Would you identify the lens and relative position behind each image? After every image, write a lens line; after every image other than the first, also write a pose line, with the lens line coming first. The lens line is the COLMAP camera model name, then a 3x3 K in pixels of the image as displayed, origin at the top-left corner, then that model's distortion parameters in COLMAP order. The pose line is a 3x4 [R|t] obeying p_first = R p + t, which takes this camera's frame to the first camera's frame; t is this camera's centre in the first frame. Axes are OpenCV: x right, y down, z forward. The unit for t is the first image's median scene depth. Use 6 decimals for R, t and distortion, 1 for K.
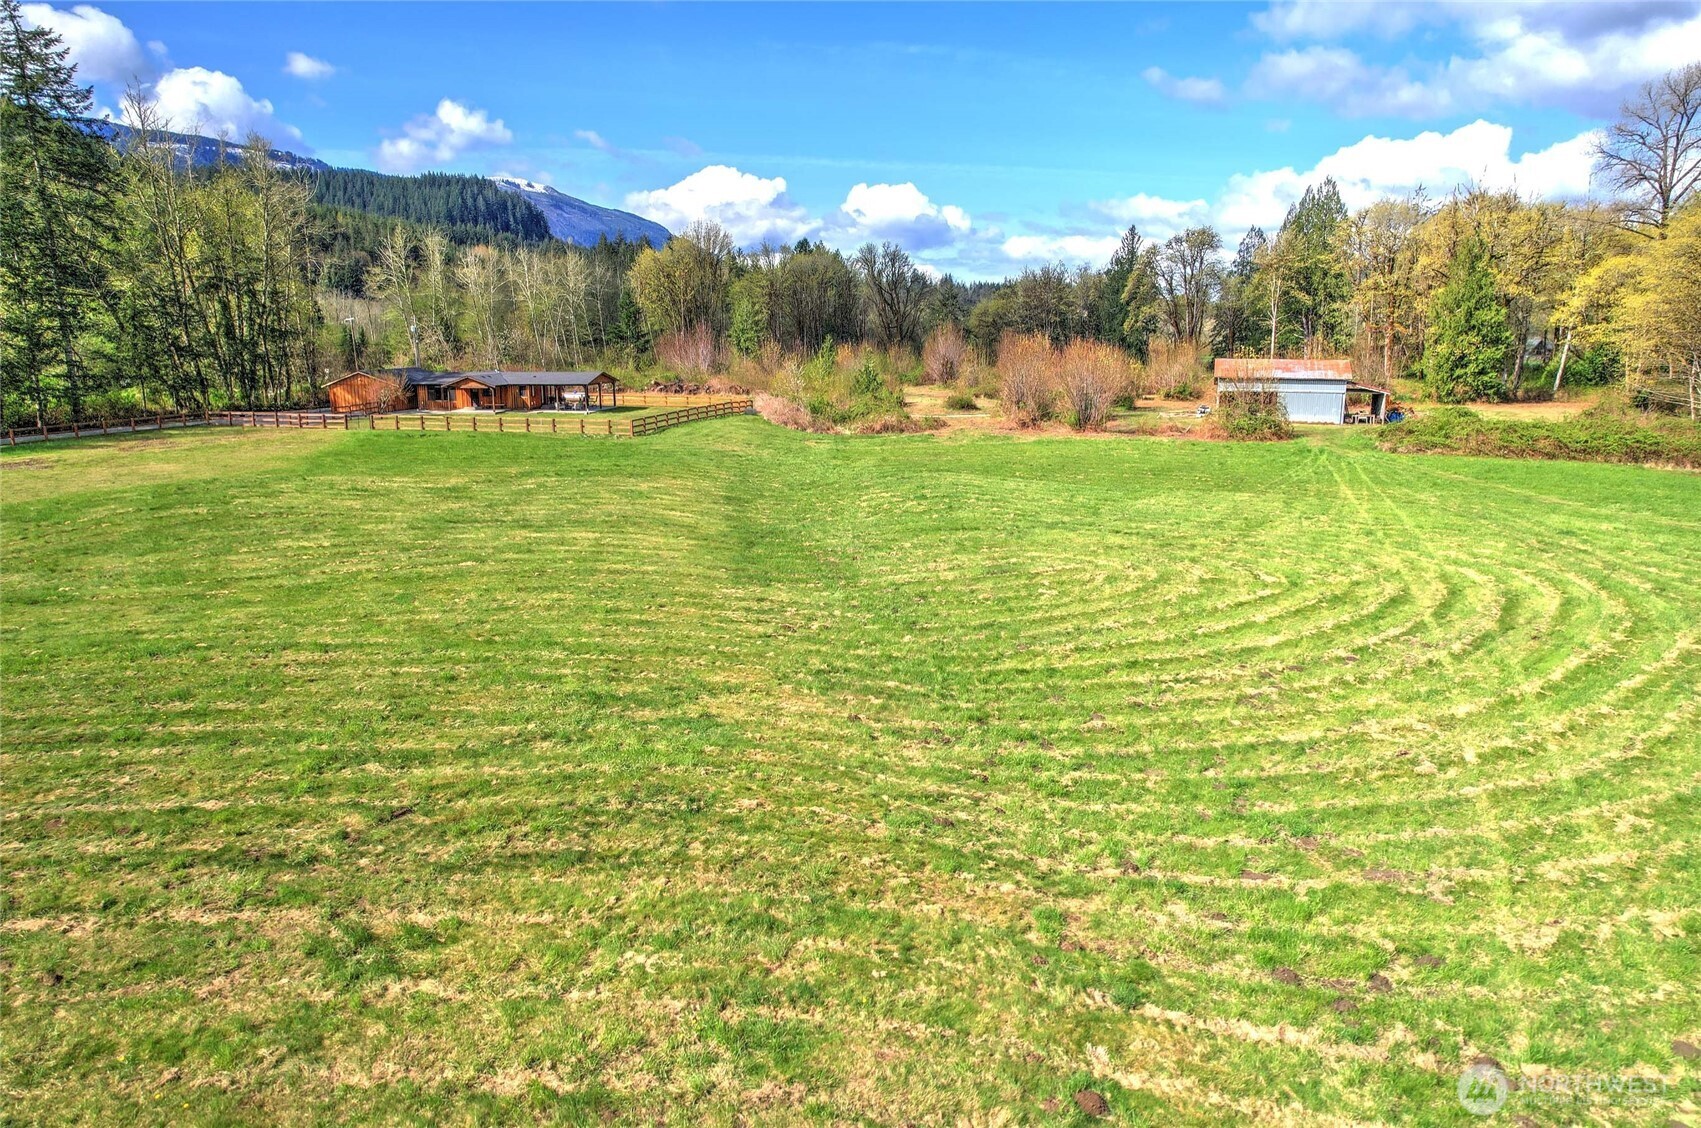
lens RADIAL K [[1123.8, 0, 850.5], [0, 1123.8, 564.0], [0, 0, 1]] dist [-0.074546, 0.083882]
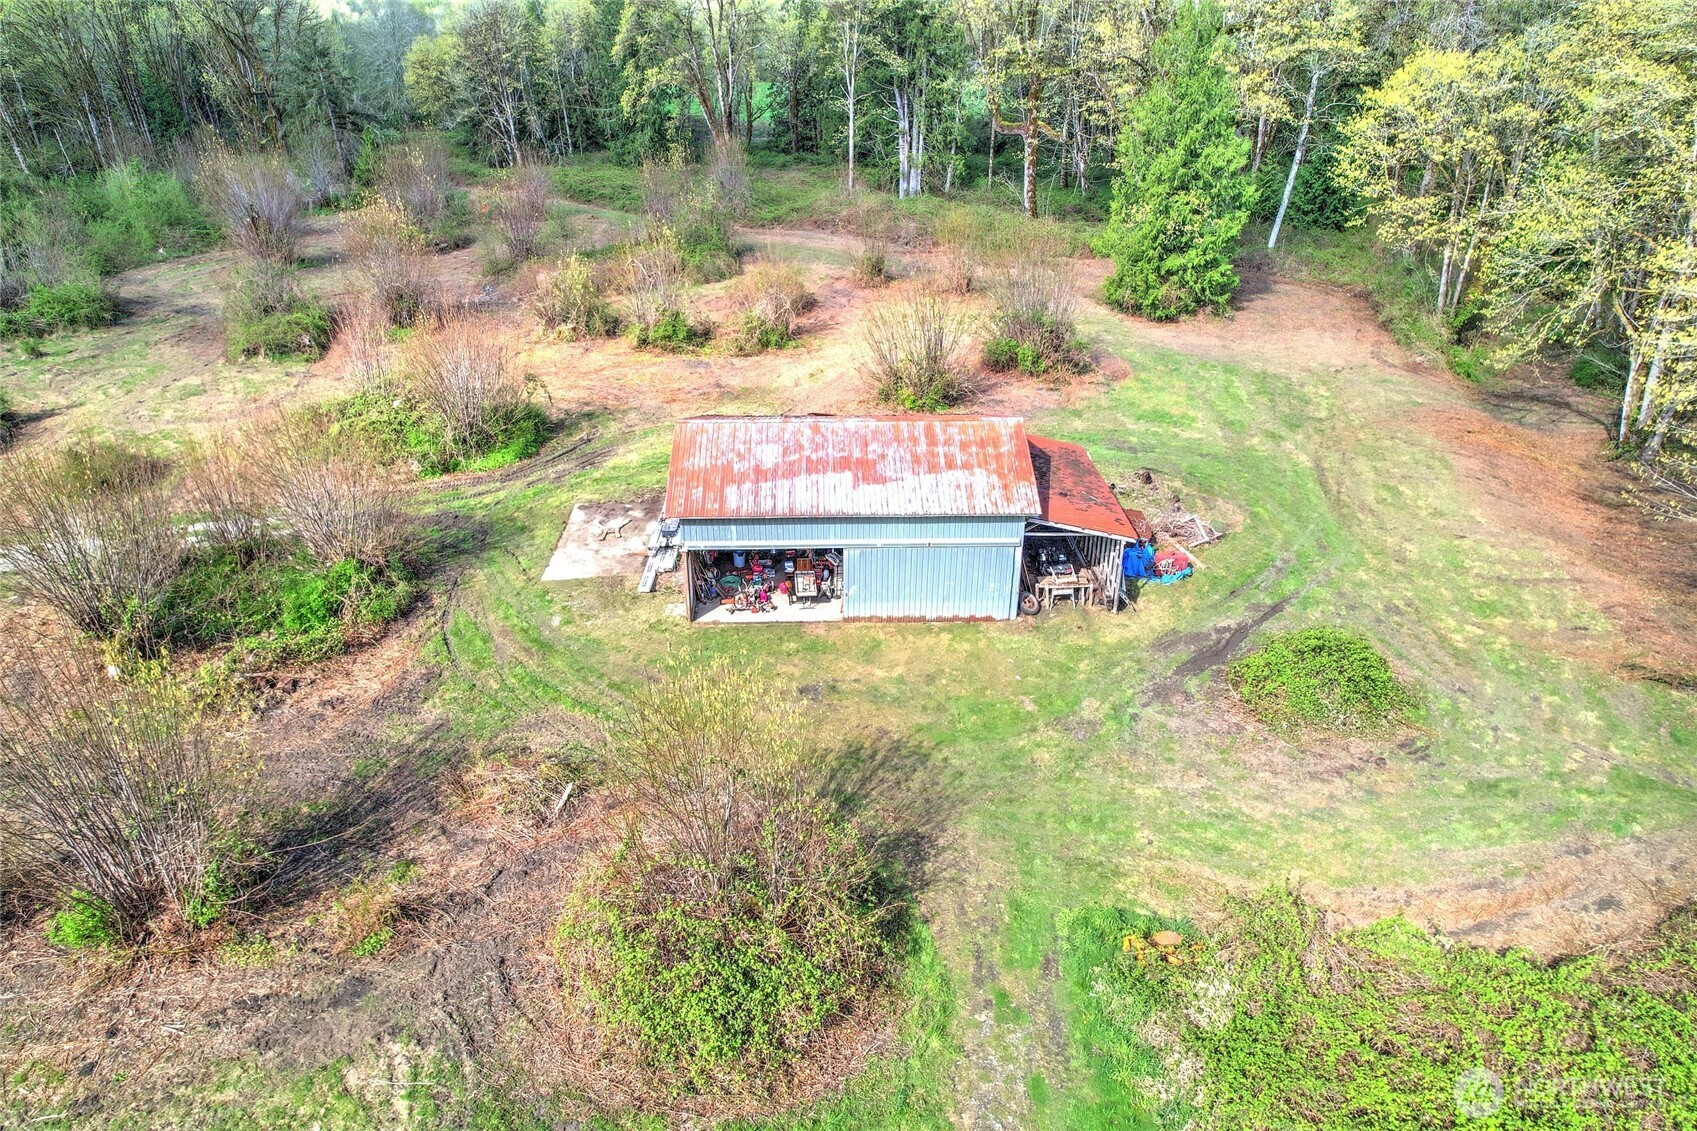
lens RADIAL K [[1121.2, 0, 848.5], [0, 1121.2, 565.5], [0, 0, 1]] dist [-0.074546, 0.083882]
pose [[0.941843, -0.148696, 0.301366, 0.159802], [0.066080, 0.961218, 0.267757, -0.139570], [-0.329493, -0.232271, 0.915142, 0.387136]]
